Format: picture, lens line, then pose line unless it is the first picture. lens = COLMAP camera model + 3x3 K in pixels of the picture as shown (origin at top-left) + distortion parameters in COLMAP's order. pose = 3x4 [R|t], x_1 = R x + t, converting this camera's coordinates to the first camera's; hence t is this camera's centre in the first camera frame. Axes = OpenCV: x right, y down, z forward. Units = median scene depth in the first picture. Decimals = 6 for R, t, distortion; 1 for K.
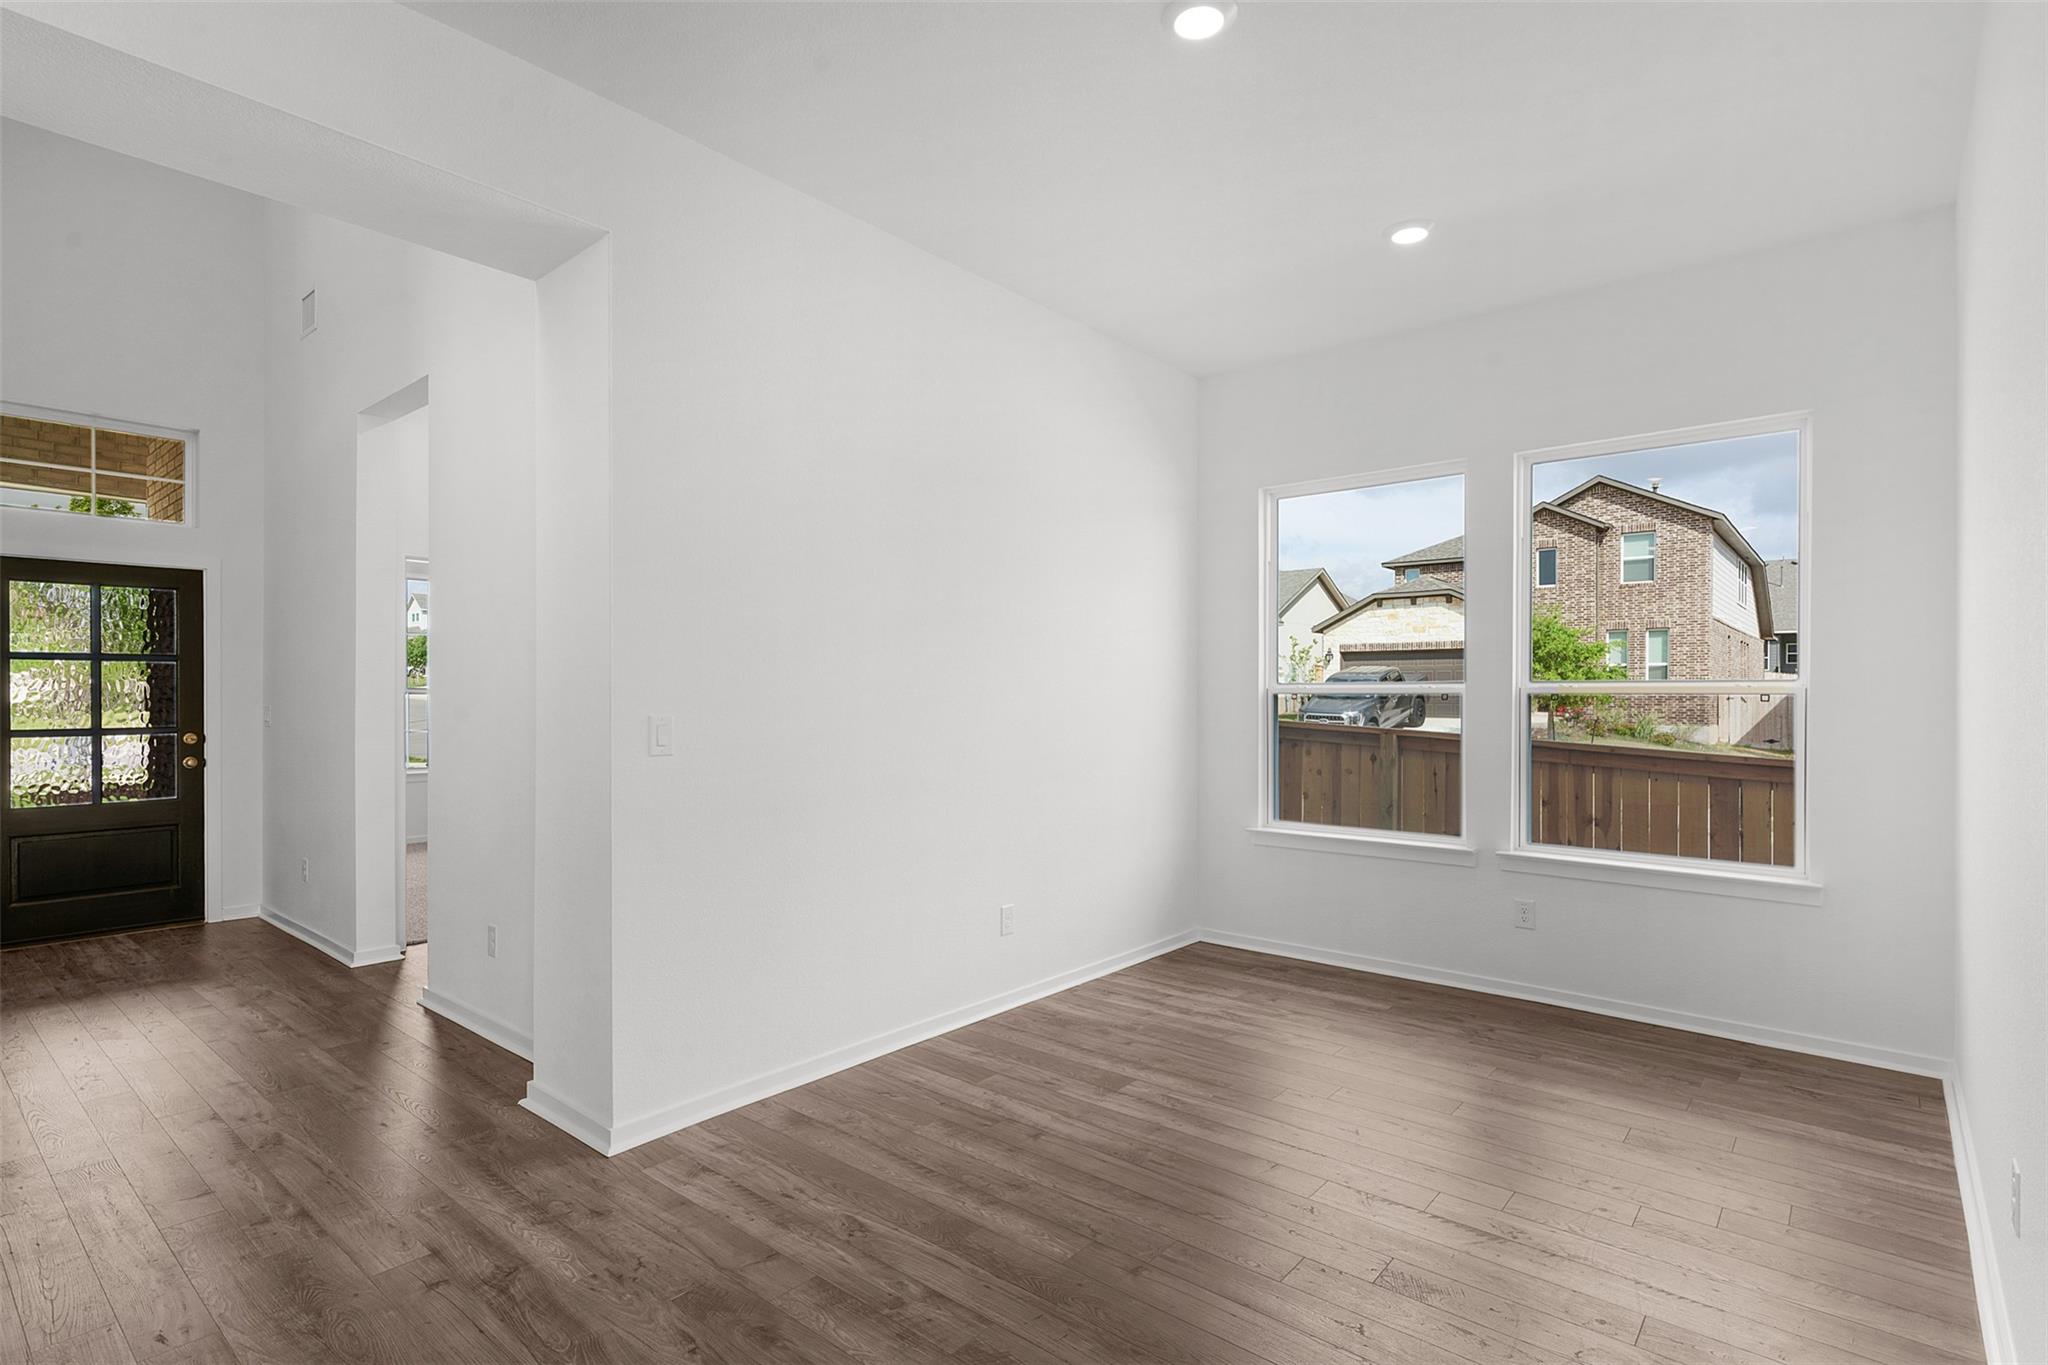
lens RADIAL K [[994.6, 0, 1016.6], [0, 994.6, 684.8], [0, 0, 1]] dist [0.002071, -0.001084]
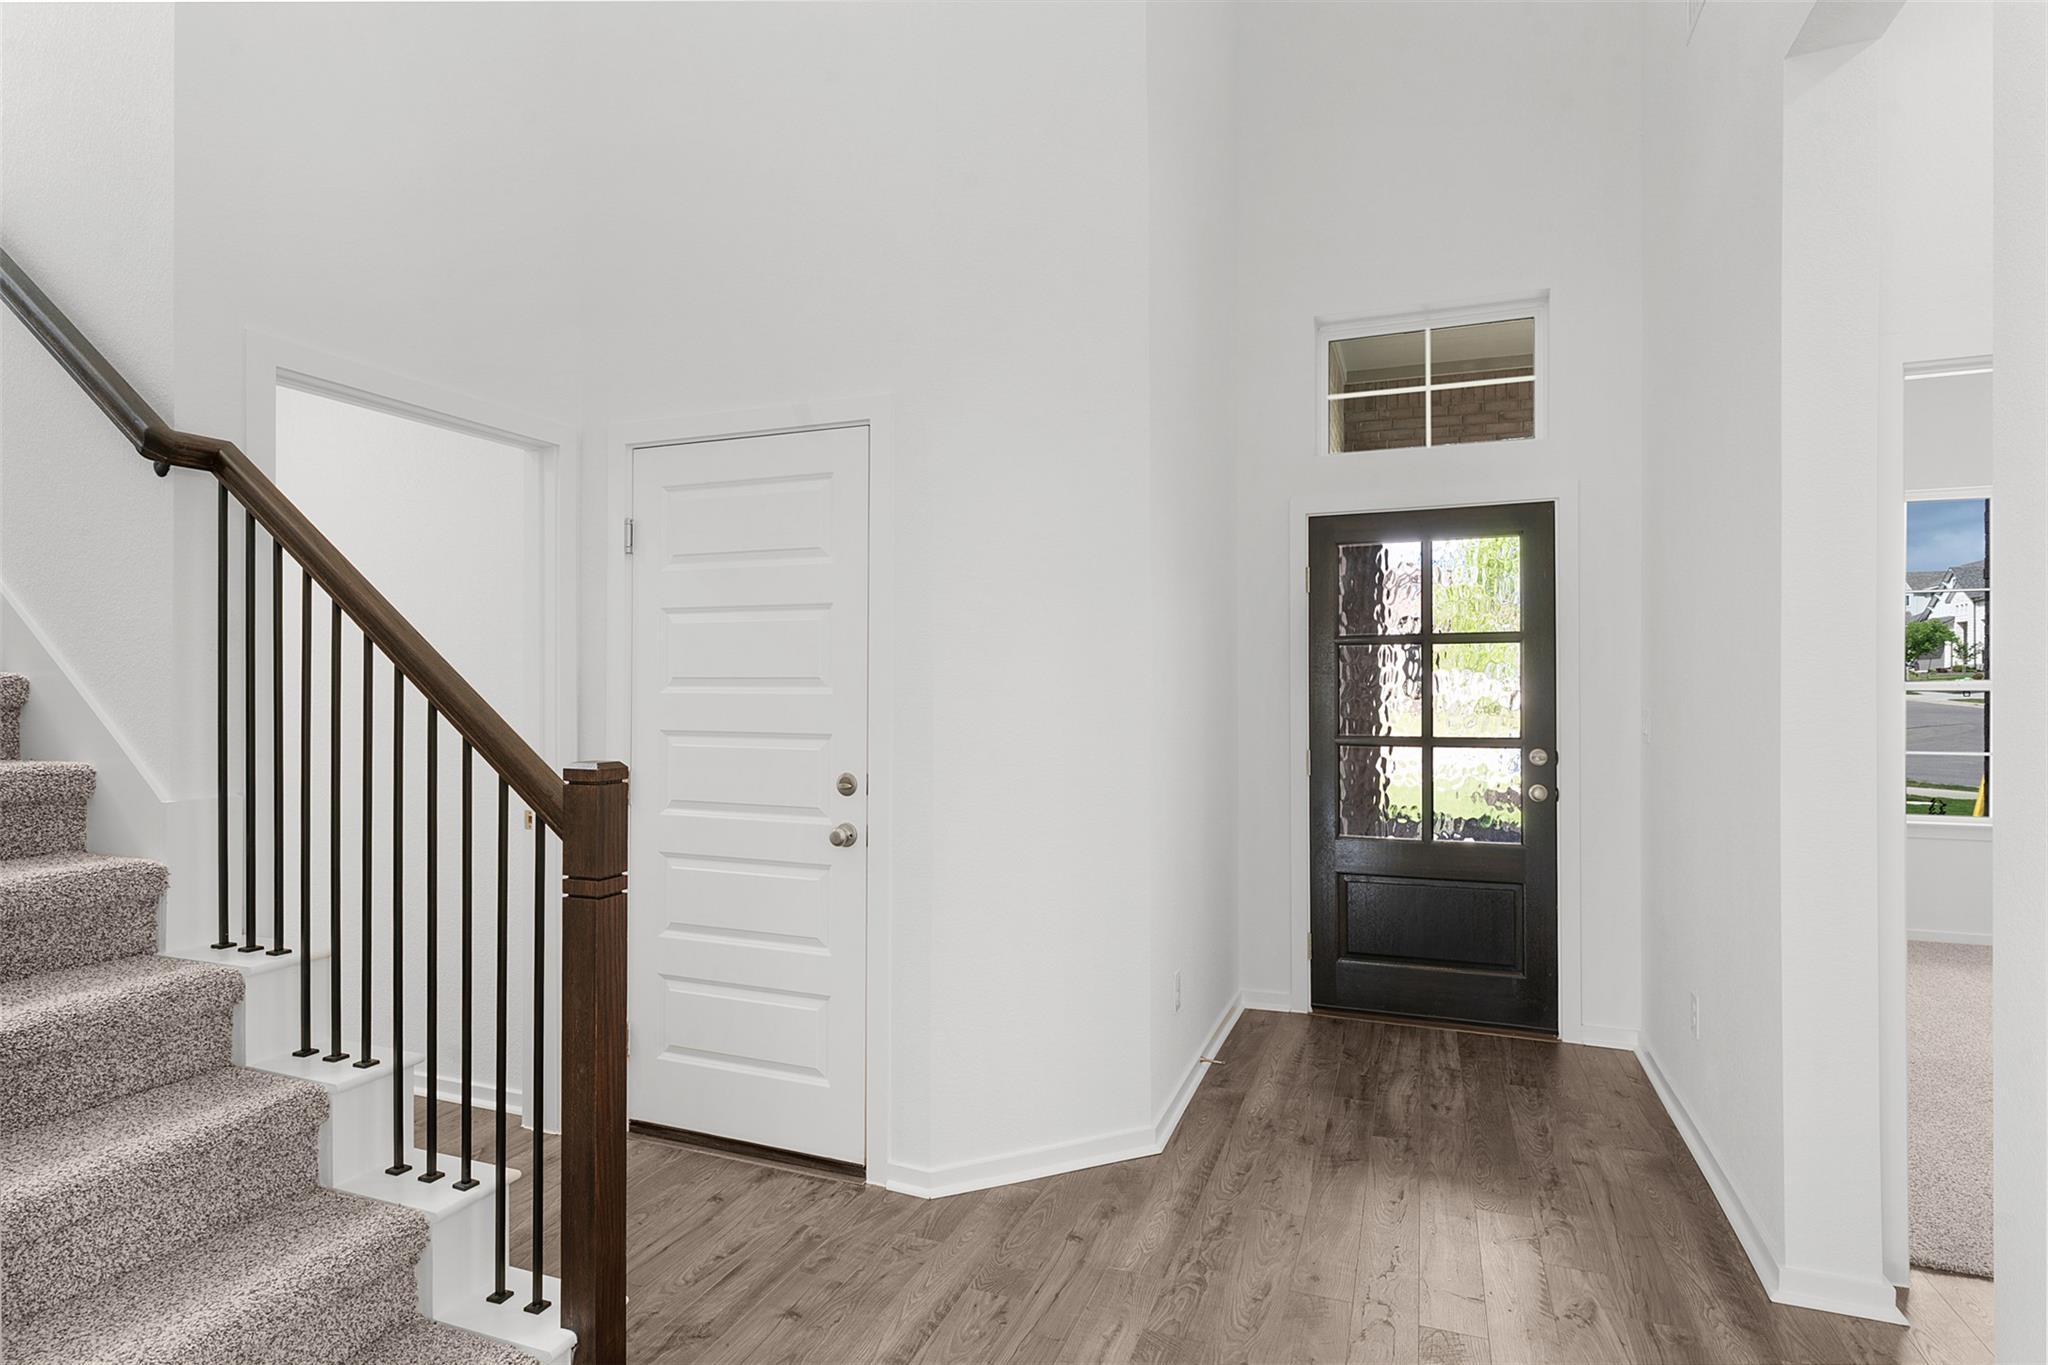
lens RADIAL K [[1041.0, 0, 1014.8], [0, 1041.0, 689.6], [0, 0, 1]] dist [0.006325, 0.000888]
pose [[0.310269, -0.006072, -0.950629, -0.270613], [0.001241, 0.999981, -0.005982, 0.013389], [0.950648, 0.000676, 0.310271, 0.440936]]
